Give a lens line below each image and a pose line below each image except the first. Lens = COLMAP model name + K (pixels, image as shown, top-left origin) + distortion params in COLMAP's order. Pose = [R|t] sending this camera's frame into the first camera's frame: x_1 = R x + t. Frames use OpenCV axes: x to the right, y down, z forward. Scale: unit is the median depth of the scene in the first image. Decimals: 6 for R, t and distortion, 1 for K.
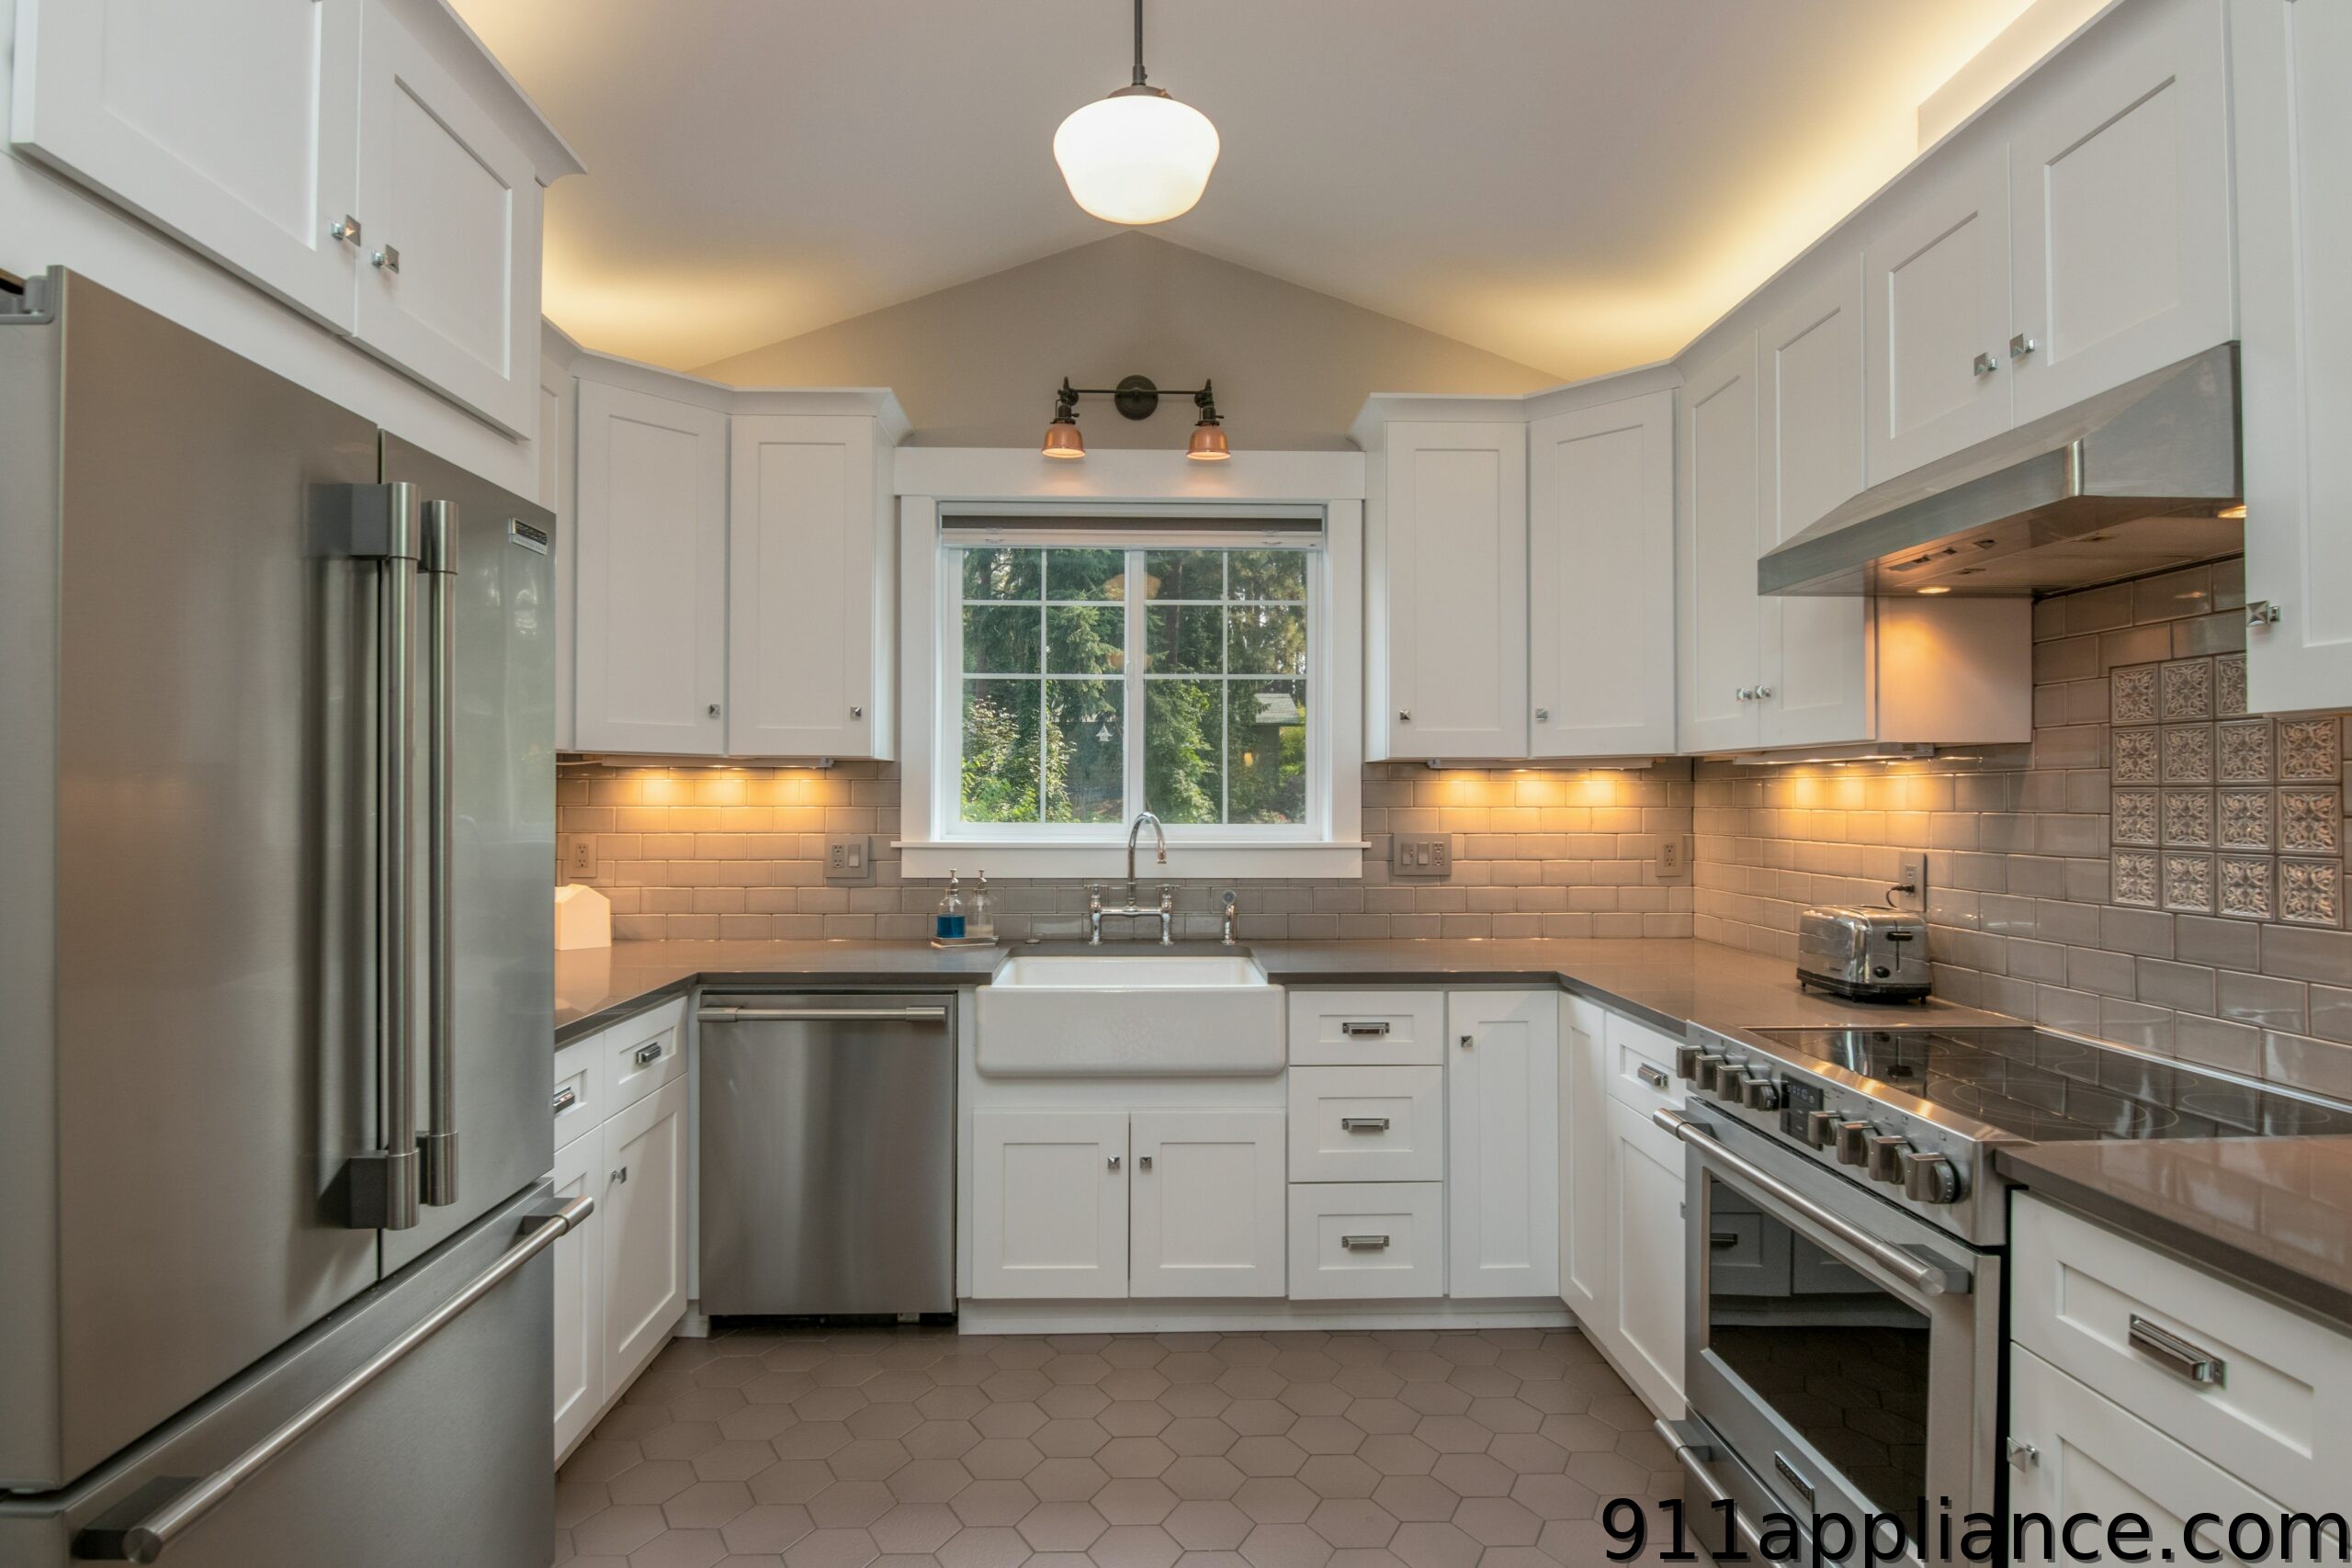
lens RADIAL K [[1214.1, 0, 1176.0], [0, 1214.1, 784.0], [0, 0, 1]] dist [0.000612, -0.000119]
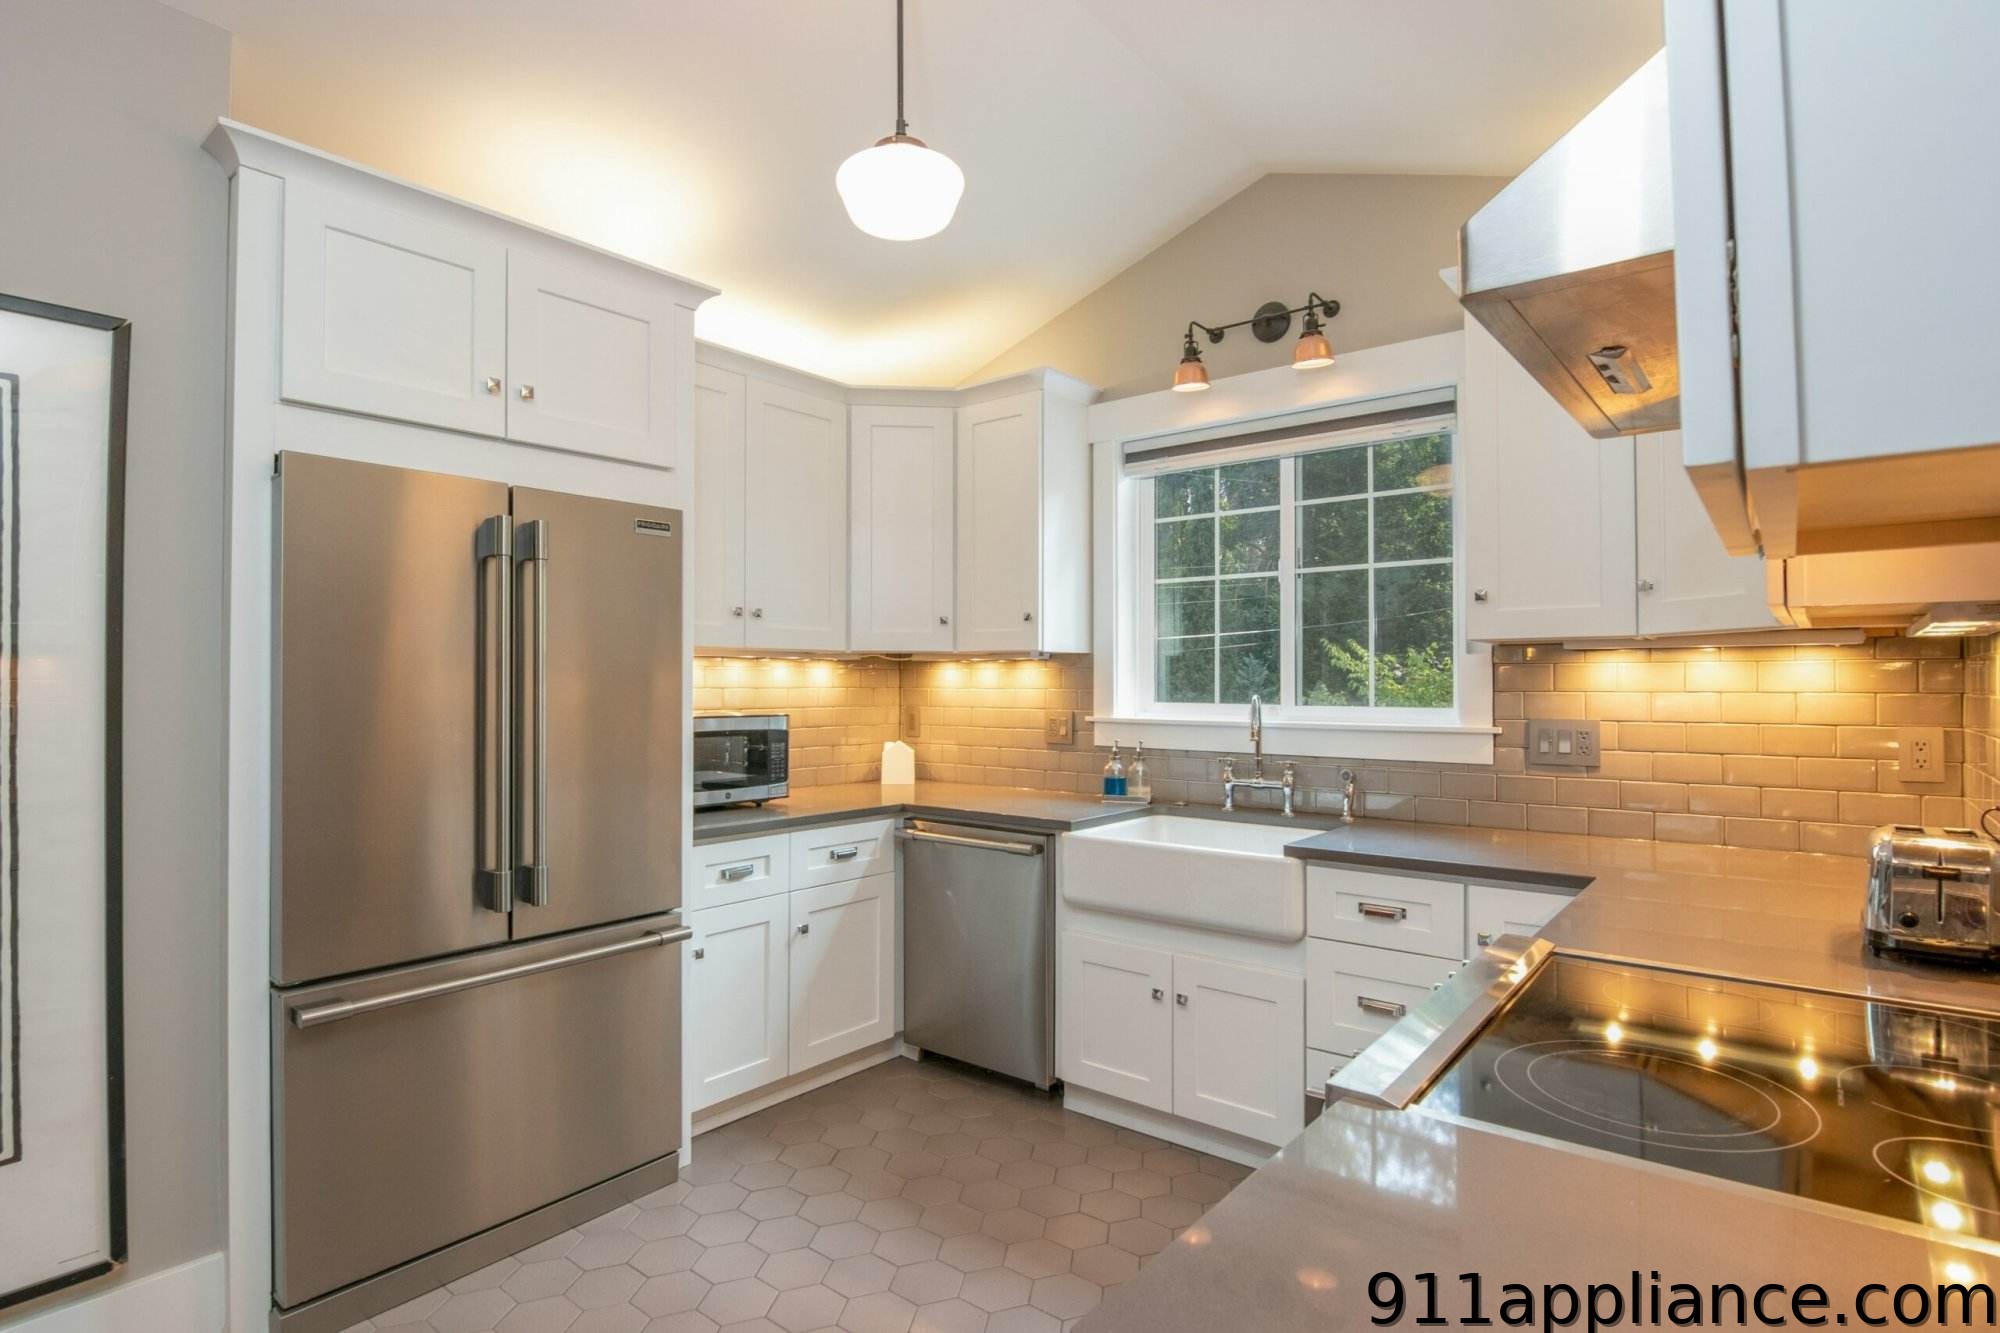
lens RADIAL K [[1032.5, 0, 1000.0], [0, 1032.5, 666.5], [0, 0, 1]] dist [0.000612, -0.000119]
pose [[0.755657, -0.010954, -0.654876, 0.406868], [0.008347, 0.999940, -0.007095, 0.002006], [0.654915, -0.000105, 0.755703, 0.125842]]
